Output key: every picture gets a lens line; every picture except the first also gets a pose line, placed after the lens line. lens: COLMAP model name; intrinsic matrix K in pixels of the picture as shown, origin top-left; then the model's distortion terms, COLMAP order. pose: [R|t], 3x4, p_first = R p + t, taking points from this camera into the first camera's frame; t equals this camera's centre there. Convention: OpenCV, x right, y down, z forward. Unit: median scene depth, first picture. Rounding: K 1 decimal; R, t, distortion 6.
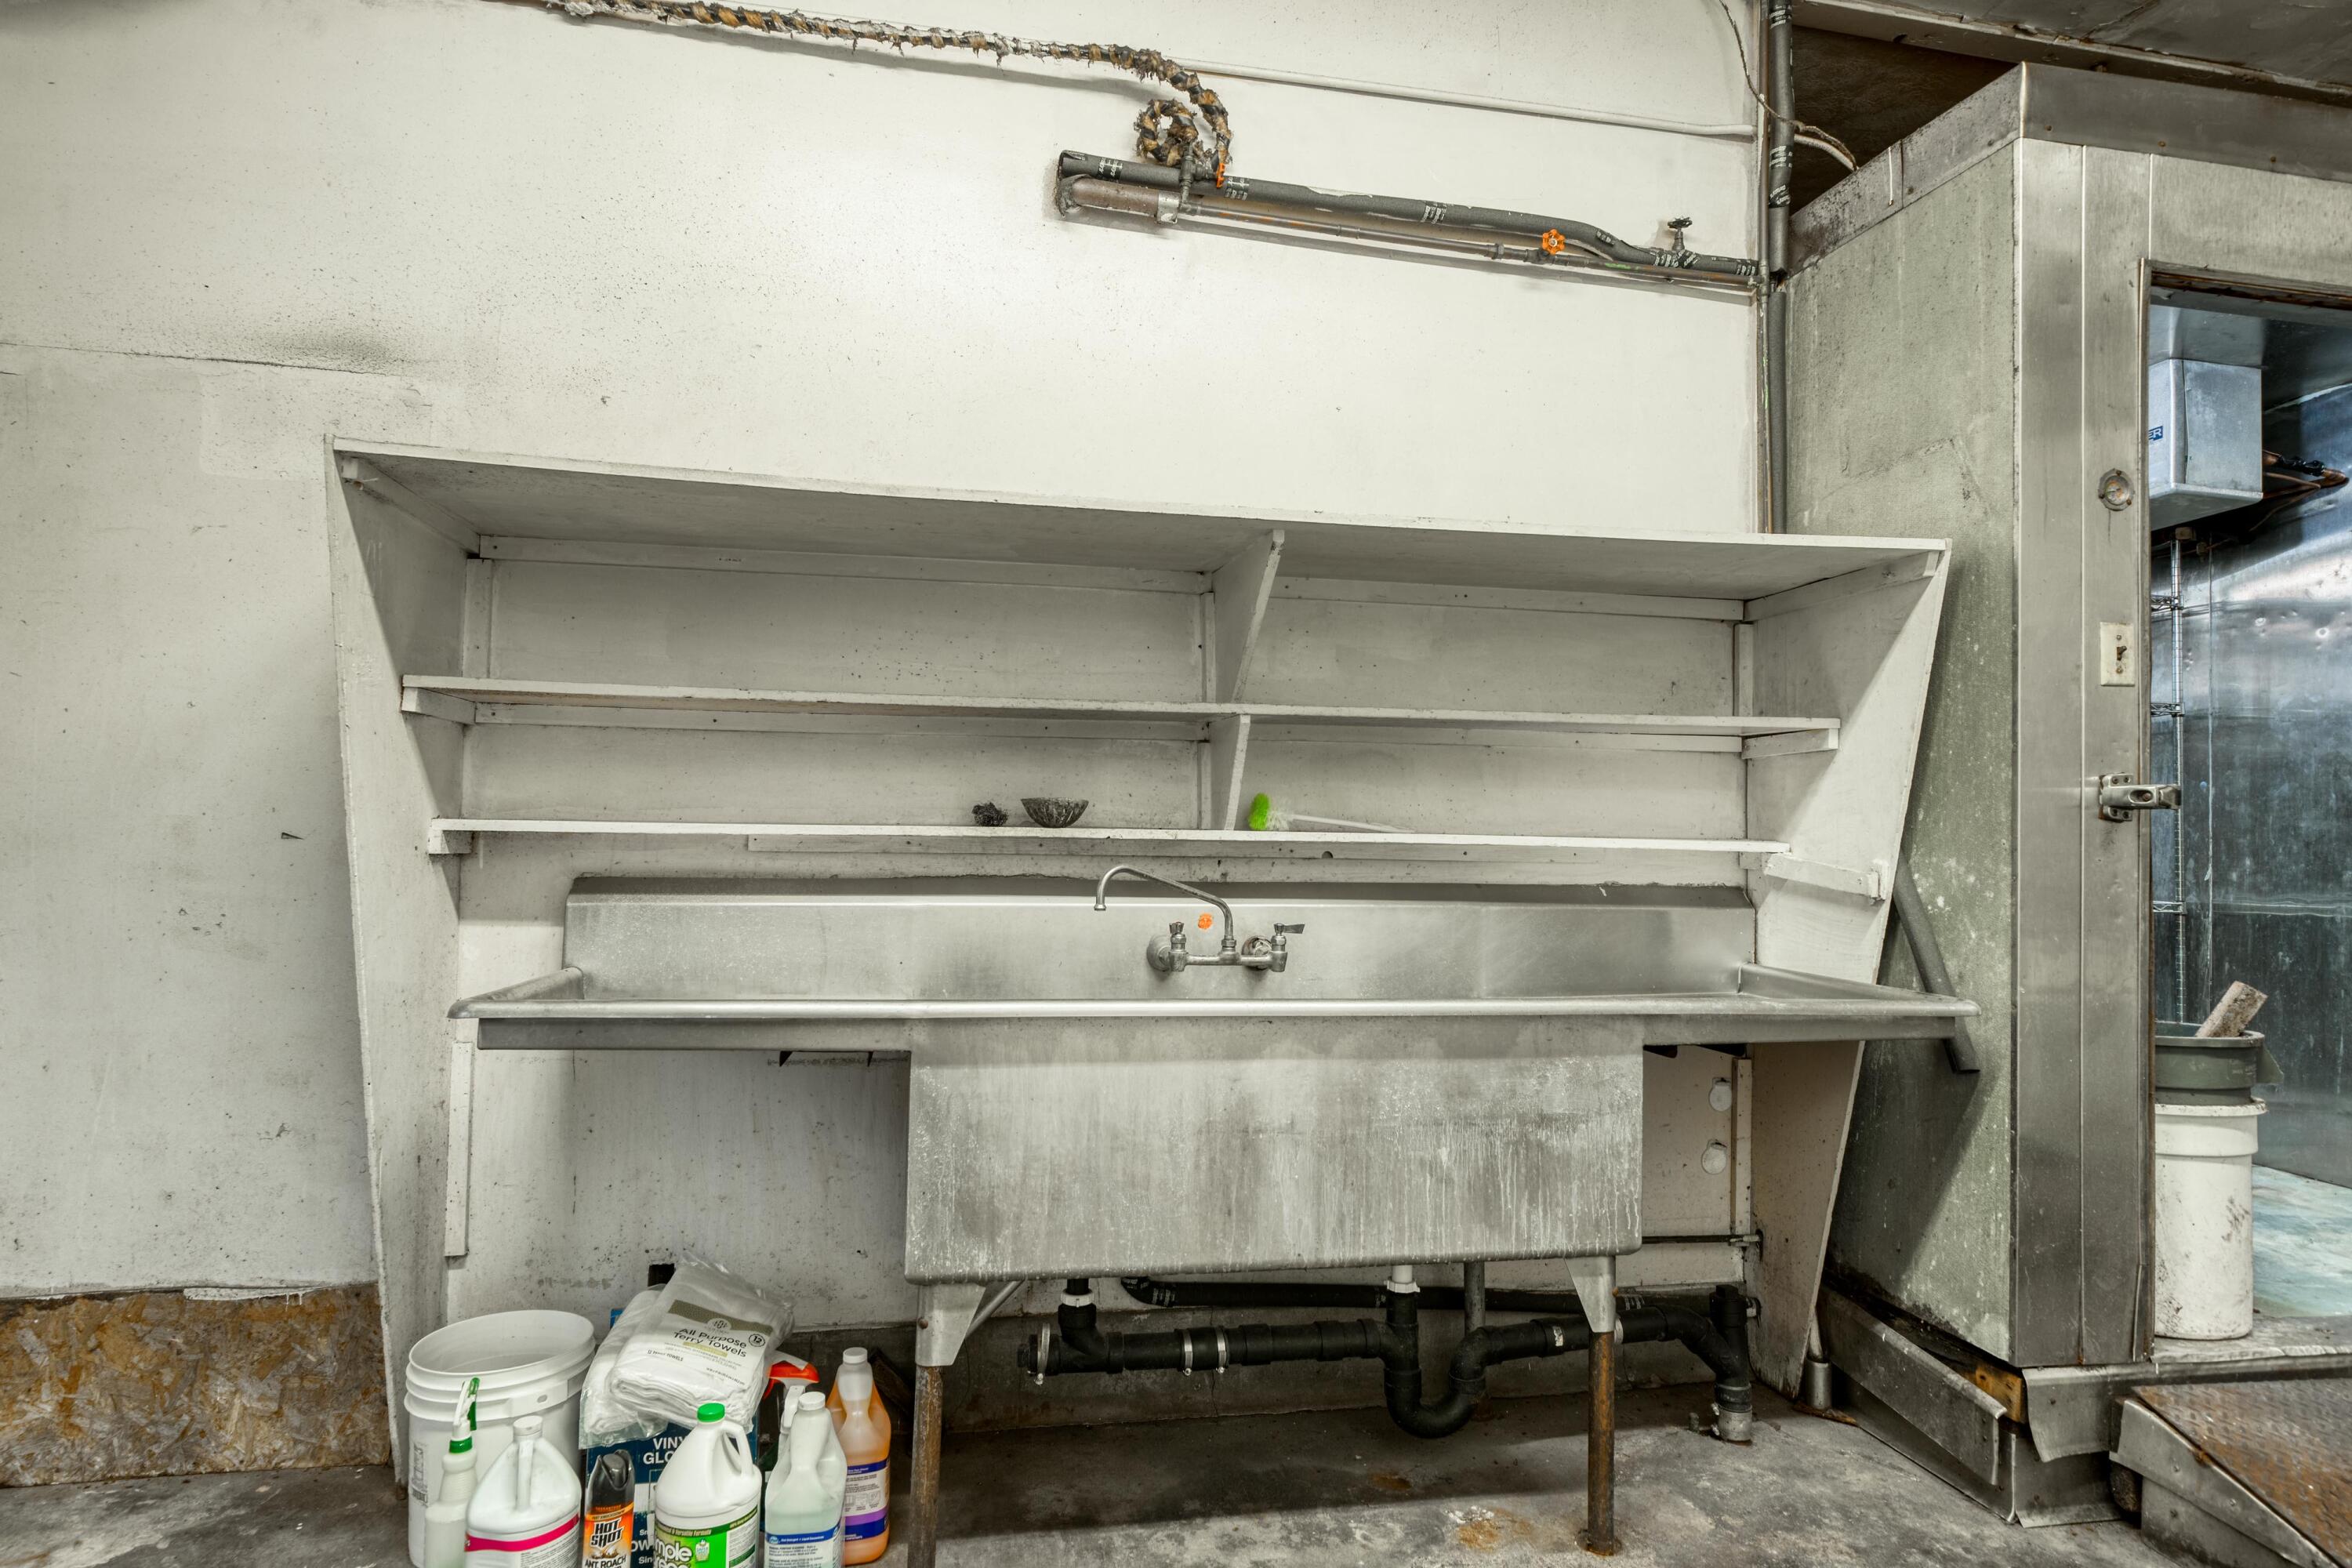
lens RADIAL K [[1310.9, 0, 1176.0], [0, 1310.9, 784.0], [0, 0, 1]] dist [0.000210, 0.001087]
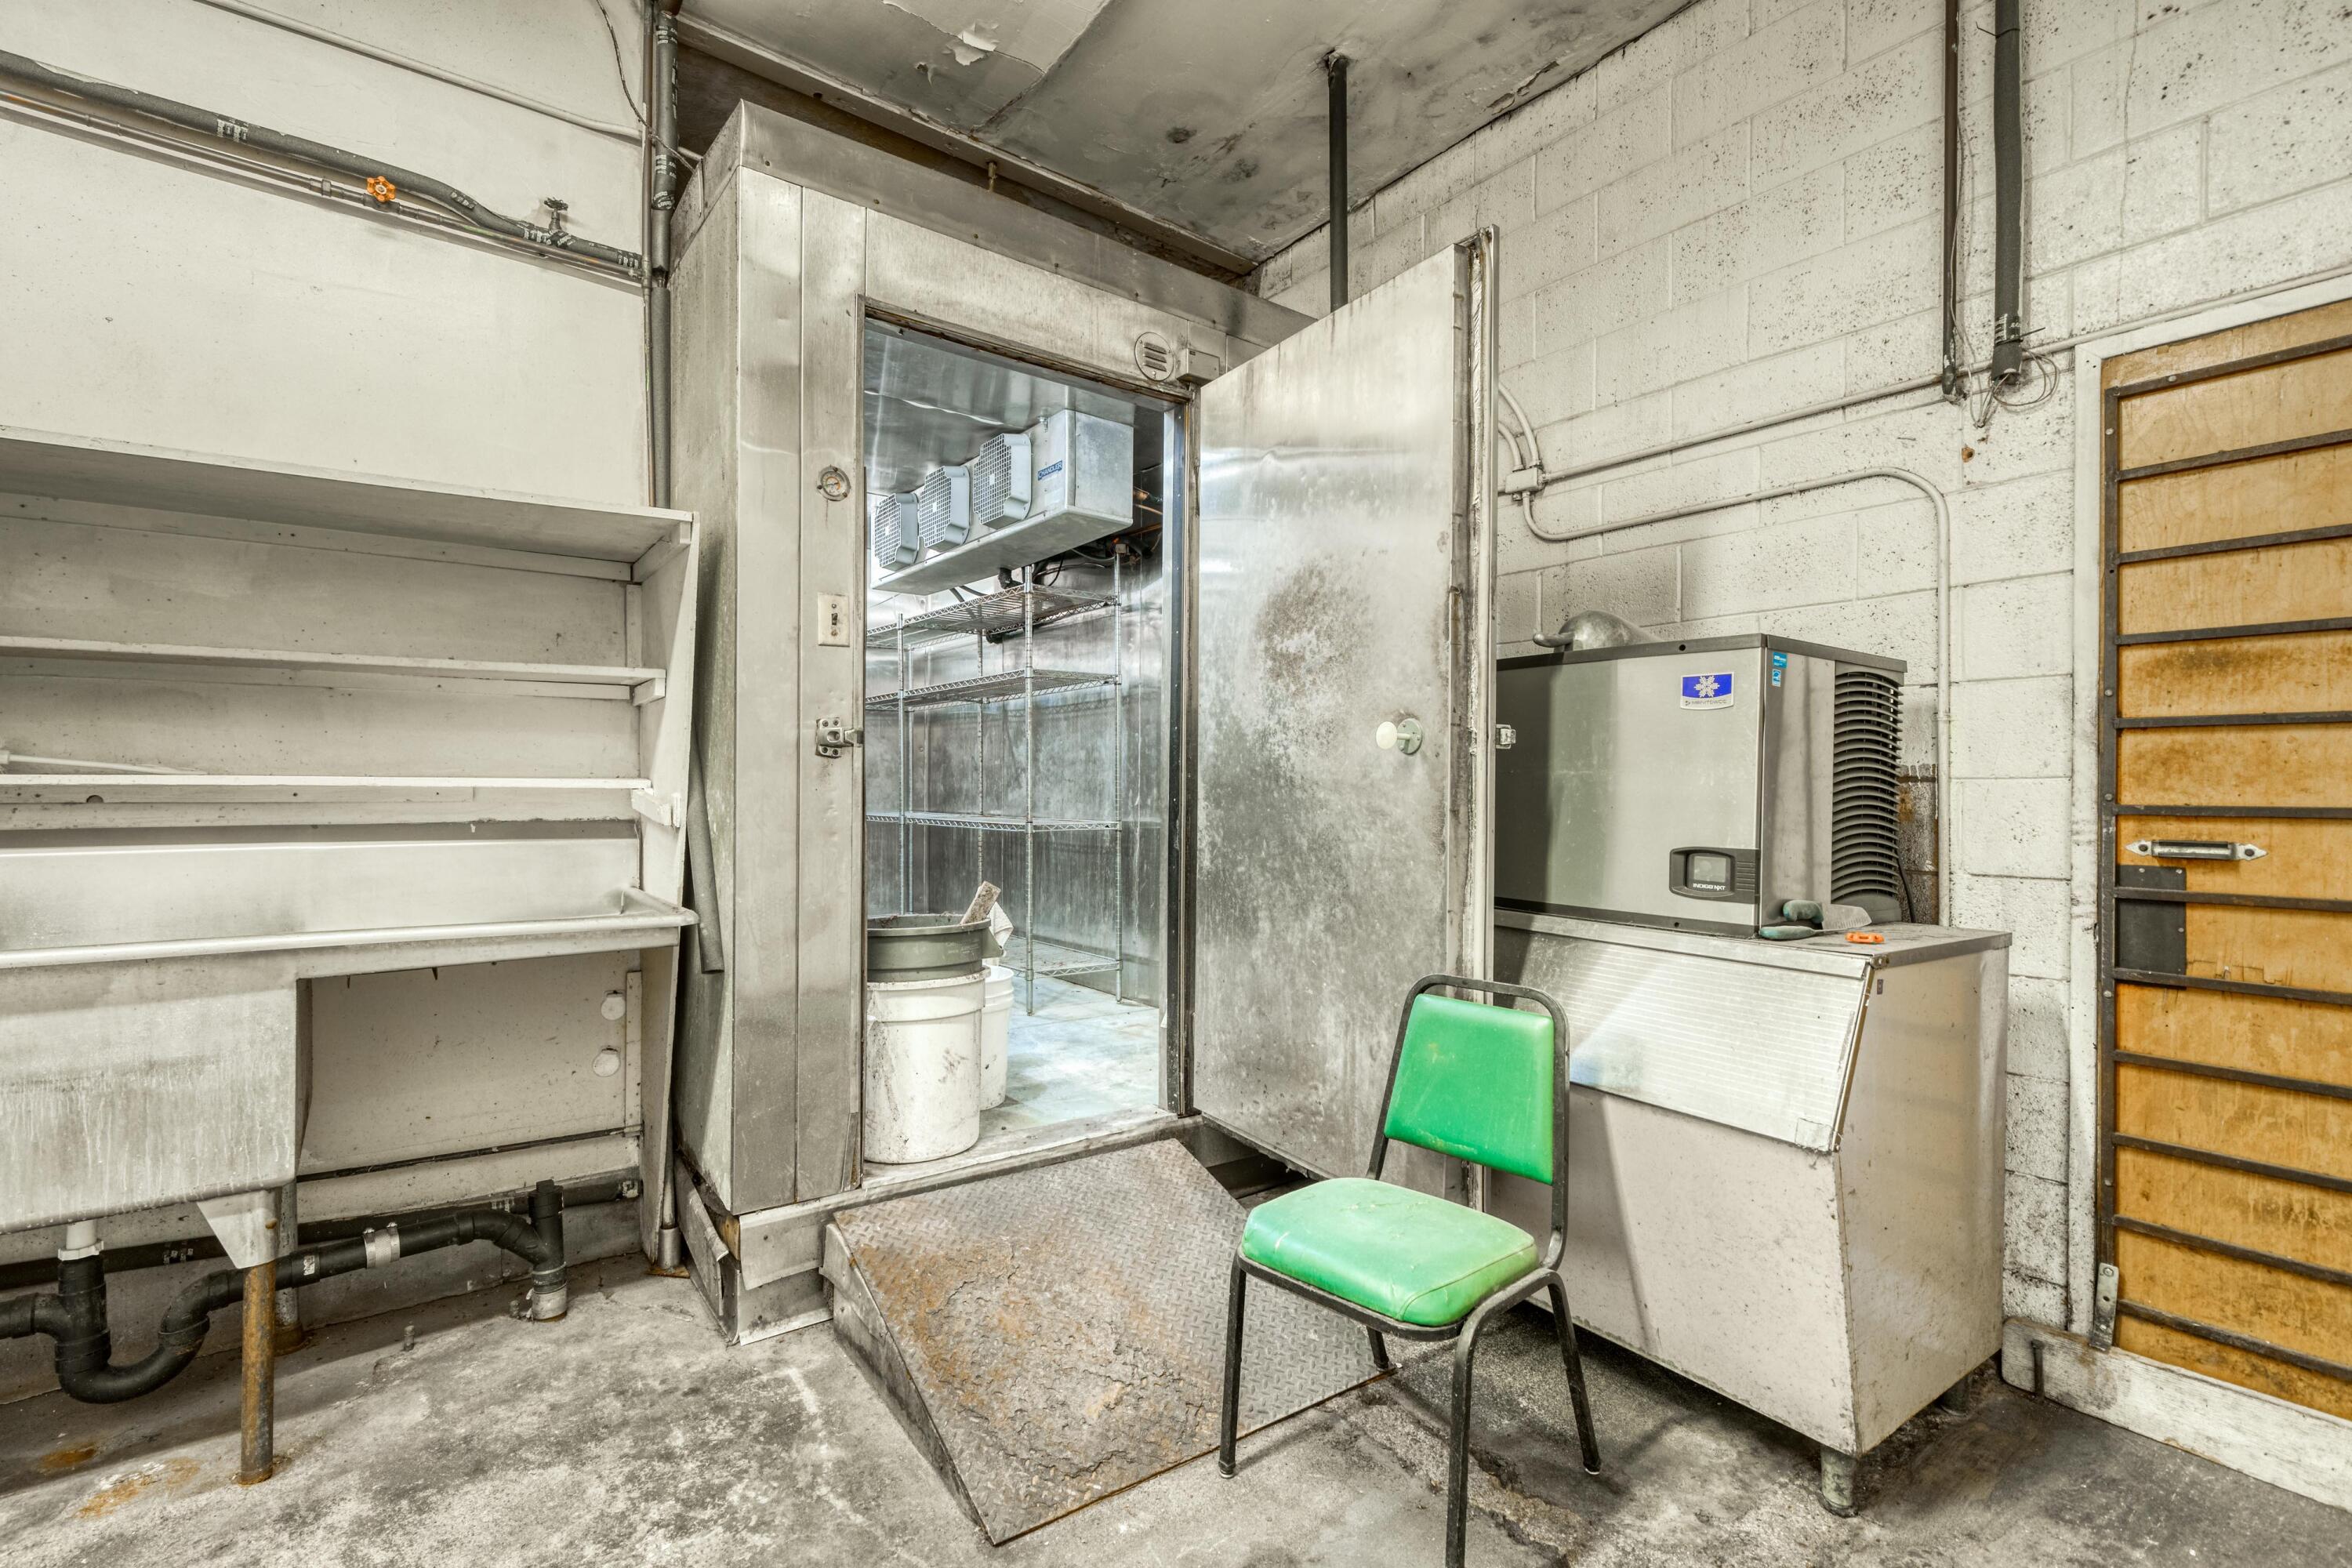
lens RADIAL K [[1068.1, 0, 1176.0], [0, 1068.1, 784.0], [0, 0, 1]] dist [0.001258, 0.000408]
pose [[0.896106, -0.014787, 0.443594, 0.467789], [-0.002939, 0.999225, 0.039244, 0.011054], [-0.443831, -0.036471, 0.895368, -0.027106]]
